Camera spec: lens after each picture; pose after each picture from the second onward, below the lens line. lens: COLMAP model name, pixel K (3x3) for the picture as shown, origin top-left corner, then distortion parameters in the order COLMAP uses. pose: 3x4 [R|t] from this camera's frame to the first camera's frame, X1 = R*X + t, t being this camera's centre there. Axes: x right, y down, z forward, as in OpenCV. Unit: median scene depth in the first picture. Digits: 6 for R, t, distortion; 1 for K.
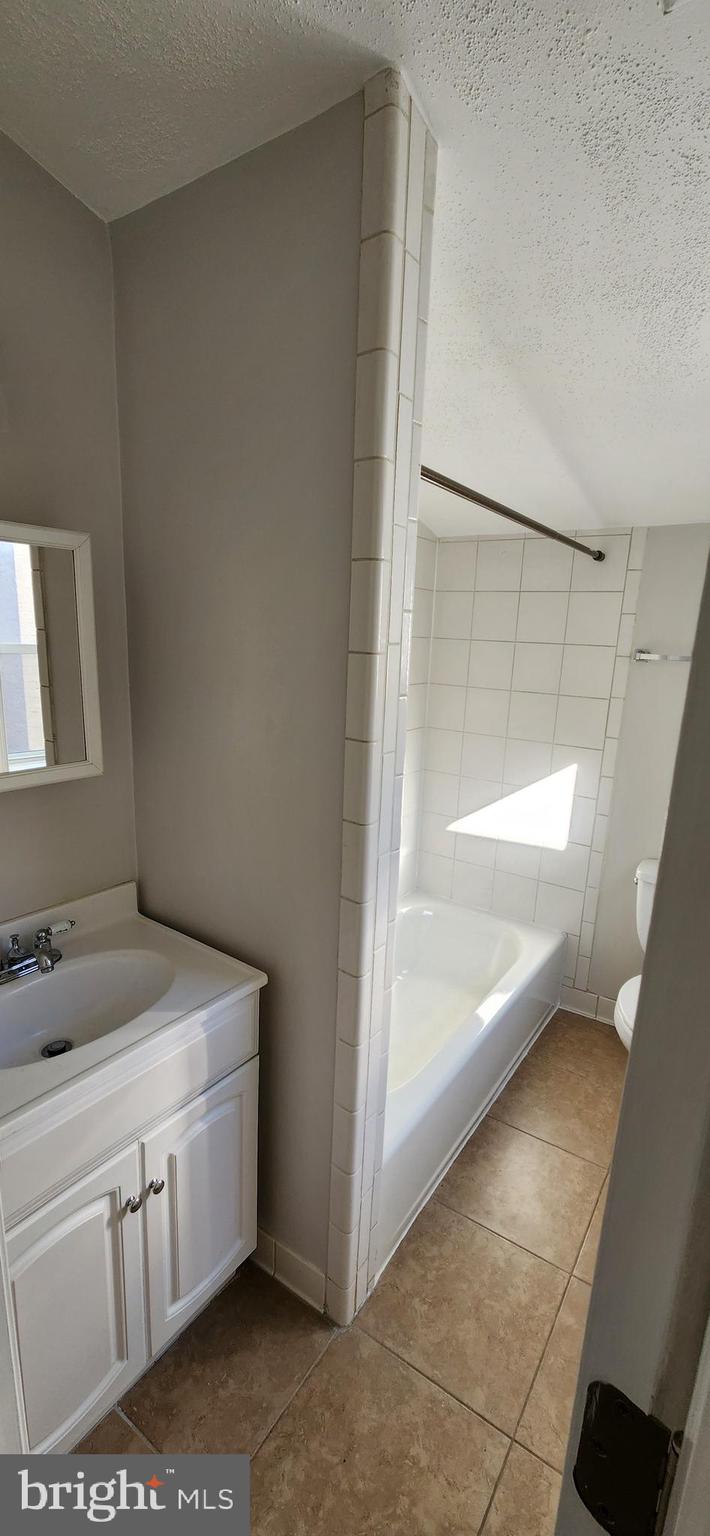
lens RADIAL K [[626.8, 0, 373.5], [0, 626.8, 775.3], [0, 0, 1]] dist [0.002163, -0.000401]
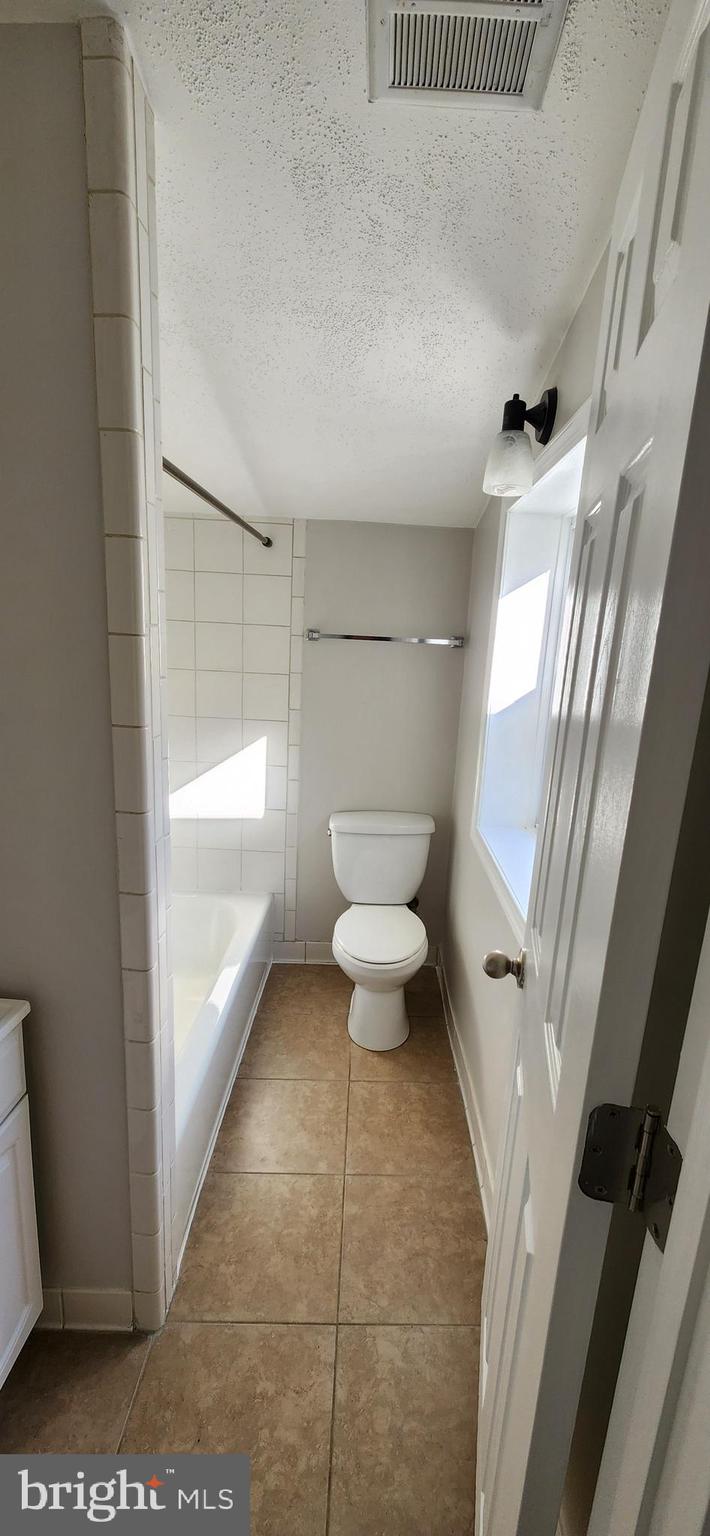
lens RADIAL K [[628.0, 0, 367.8], [0, 628.0, 771.4], [0, 0, 1]] dist [0.000758, -0.000124]
pose [[0.837021, -0.119395, 0.533985, -0.194544], [0.104262, 0.992825, 0.058557, -0.004864], [-0.537145, 0.006661, 0.843464, -0.003131]]
